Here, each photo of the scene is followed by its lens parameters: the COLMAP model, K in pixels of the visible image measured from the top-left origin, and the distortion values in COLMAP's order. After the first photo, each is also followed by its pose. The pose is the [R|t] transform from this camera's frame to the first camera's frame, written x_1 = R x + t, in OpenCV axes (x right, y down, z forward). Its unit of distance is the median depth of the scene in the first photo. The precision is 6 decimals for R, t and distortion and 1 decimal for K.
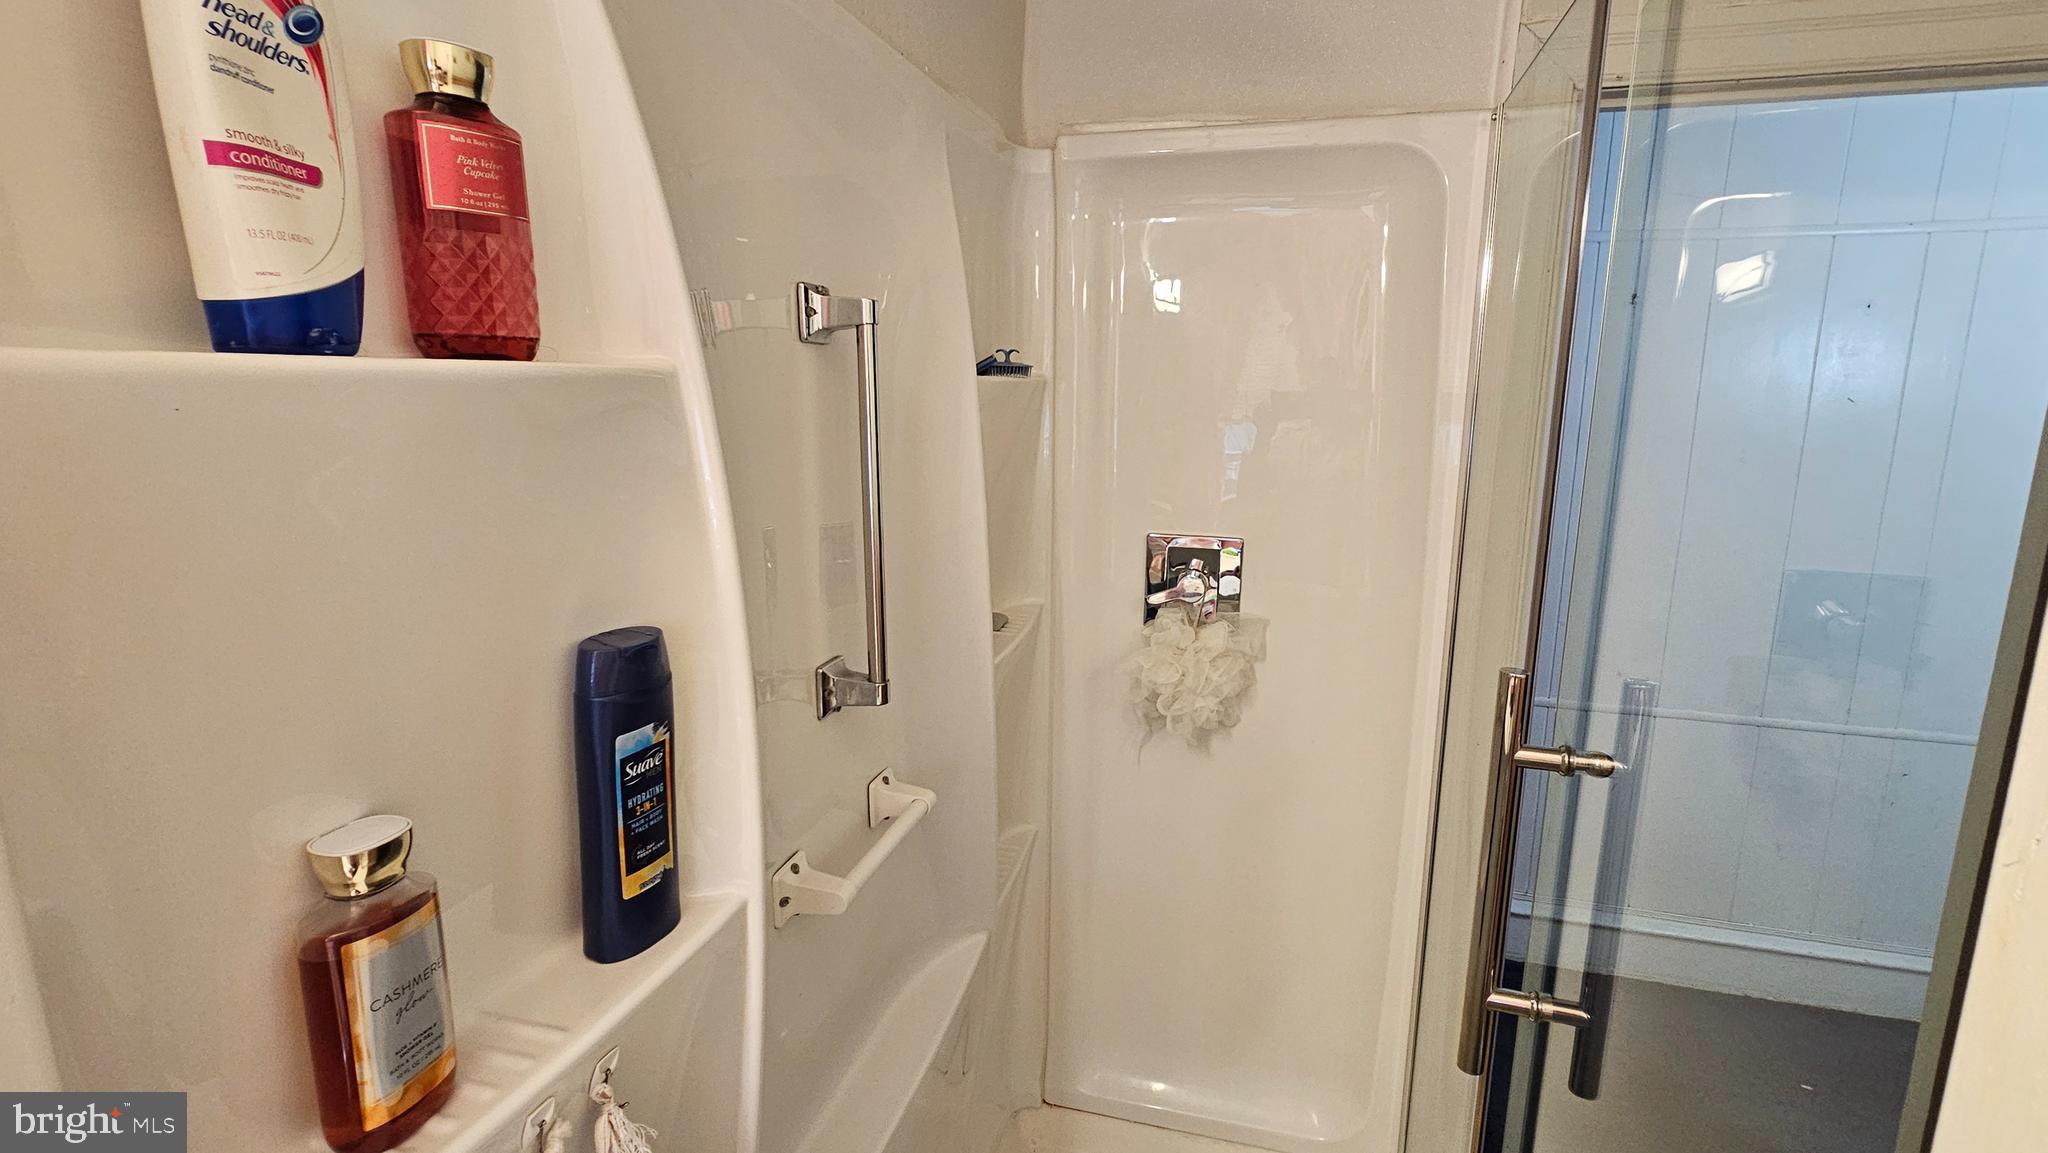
lens RADIAL K [[948.2, 0, 1027.3], [0, 948.2, 571.0], [0, 0, 1]] dist [-0.002520, 0.004485]
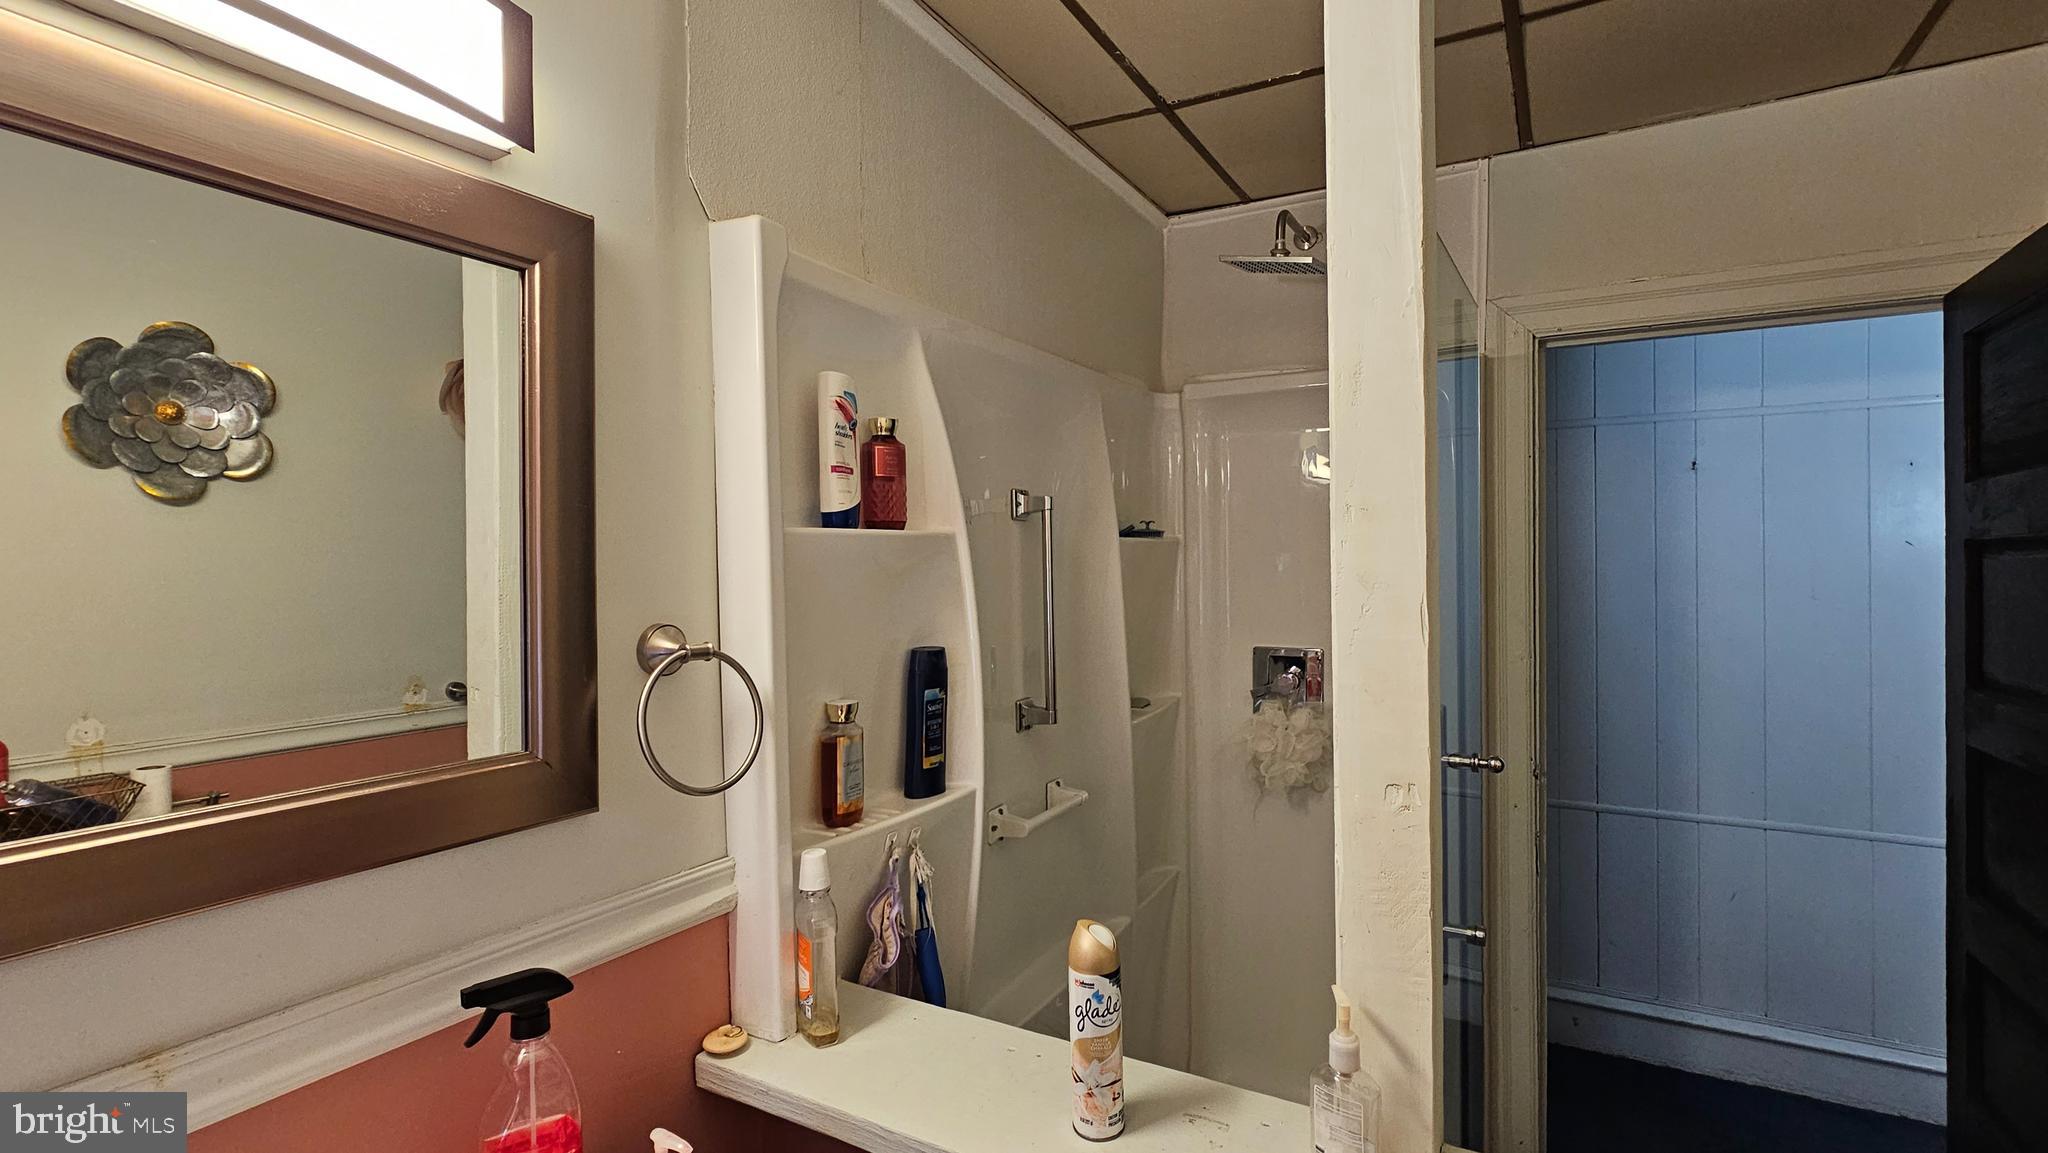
lens RADIAL K [[948.2, 0, 1027.3], [0, 948.2, 571.0], [0, 0, 1]] dist [-0.002520, 0.004485]
pose [[0.973124, -0.016955, -0.229655, 0.267838], [-0.024772, 0.983792, -0.177596, 0.231843], [0.228944, 0.178512, 0.956932, -0.939912]]
